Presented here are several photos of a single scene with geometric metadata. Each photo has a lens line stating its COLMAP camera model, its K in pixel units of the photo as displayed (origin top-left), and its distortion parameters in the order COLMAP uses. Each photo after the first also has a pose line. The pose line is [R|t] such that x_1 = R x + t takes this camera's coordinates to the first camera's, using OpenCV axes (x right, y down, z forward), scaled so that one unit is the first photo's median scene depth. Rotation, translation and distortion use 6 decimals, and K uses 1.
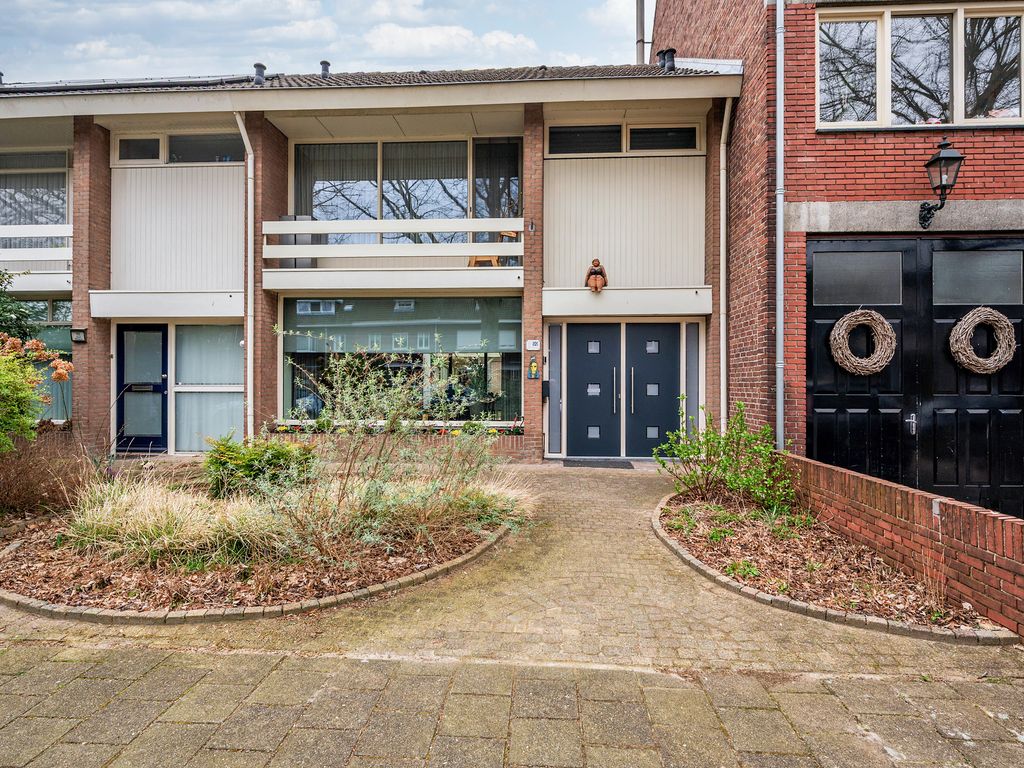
lens RADIAL K [[505.1, 0, 509.9], [0, 505.1, 377.1], [0, 0, 1]] dist [-0.000049, -0.000008]
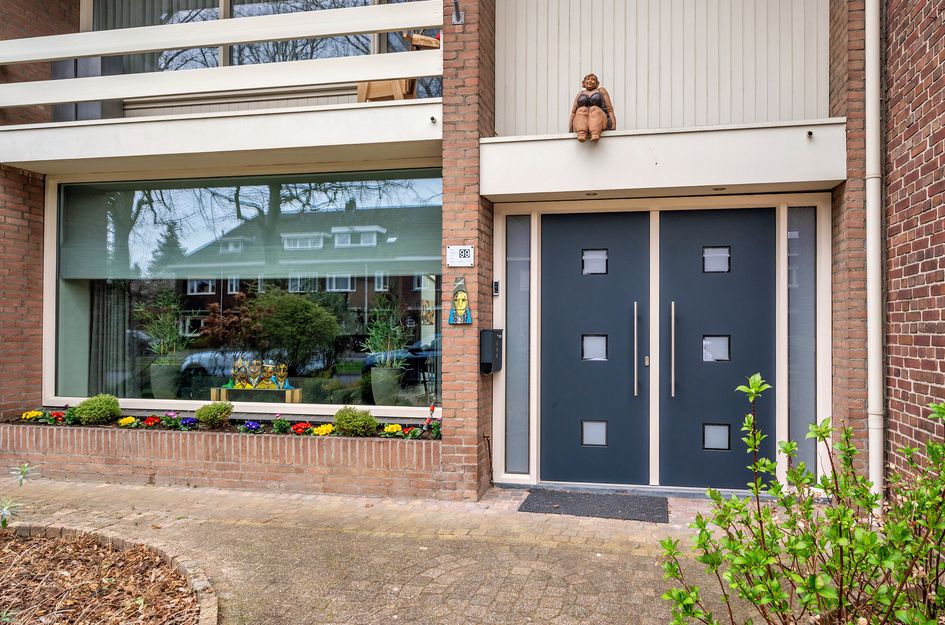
lens RADIAL K [[693.1, 0, 474.6], [0, 693.1, 317.7], [0, 0, 1]] dist [0.000771, 0.000407]
pose [[0.994305, -0.001628, -0.106560, 0.129970], [0.001220, 0.999992, -0.003892, -0.001103], [0.106566, 0.003740, 0.994299, 0.335127]]
